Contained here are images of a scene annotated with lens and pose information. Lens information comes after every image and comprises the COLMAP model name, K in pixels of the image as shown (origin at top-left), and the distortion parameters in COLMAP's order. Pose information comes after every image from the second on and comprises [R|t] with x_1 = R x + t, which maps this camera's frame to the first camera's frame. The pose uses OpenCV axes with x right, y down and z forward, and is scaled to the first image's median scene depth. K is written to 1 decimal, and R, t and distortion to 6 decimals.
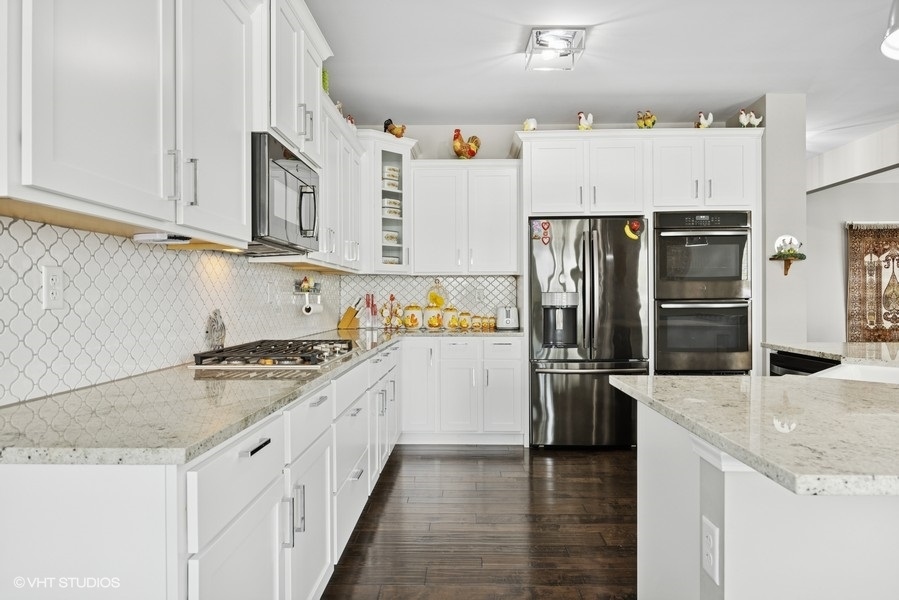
lens RADIAL K [[591.8, 0, 450.0], [0, 591.8, 299.6], [0, 0, 1]] dist [0.000681, 0.000273]
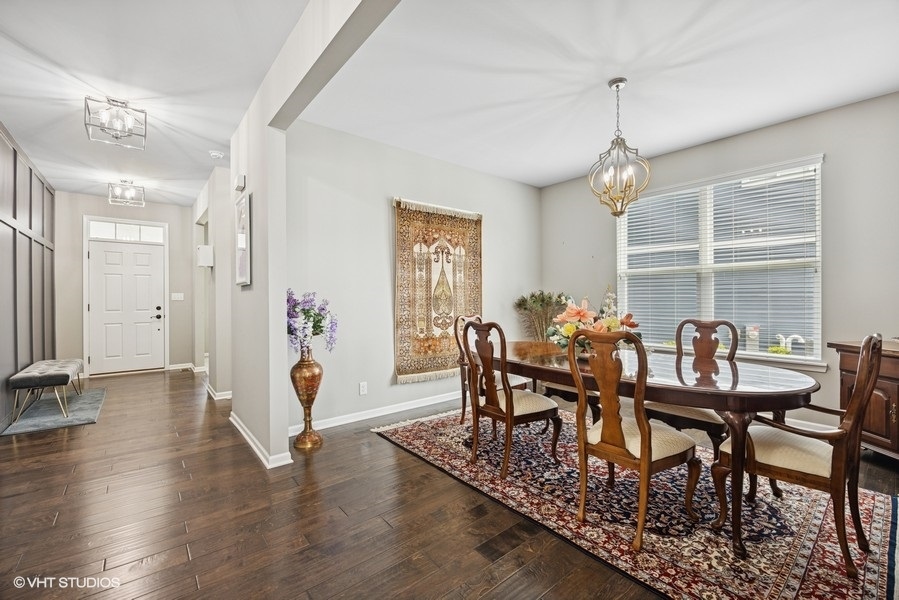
lens RADIAL K [[377.2, 0, 449.6], [0, 377.2, 300.3], [0, 0, 1]] dist [-0.000250, 0.000068]
pose [[0.757046, -0.000912, 0.653361, 0.413197], [0.004924, 0.999979, -0.004309, 0.001292], [-0.653343, 0.006480, 0.757034, 0.596446]]
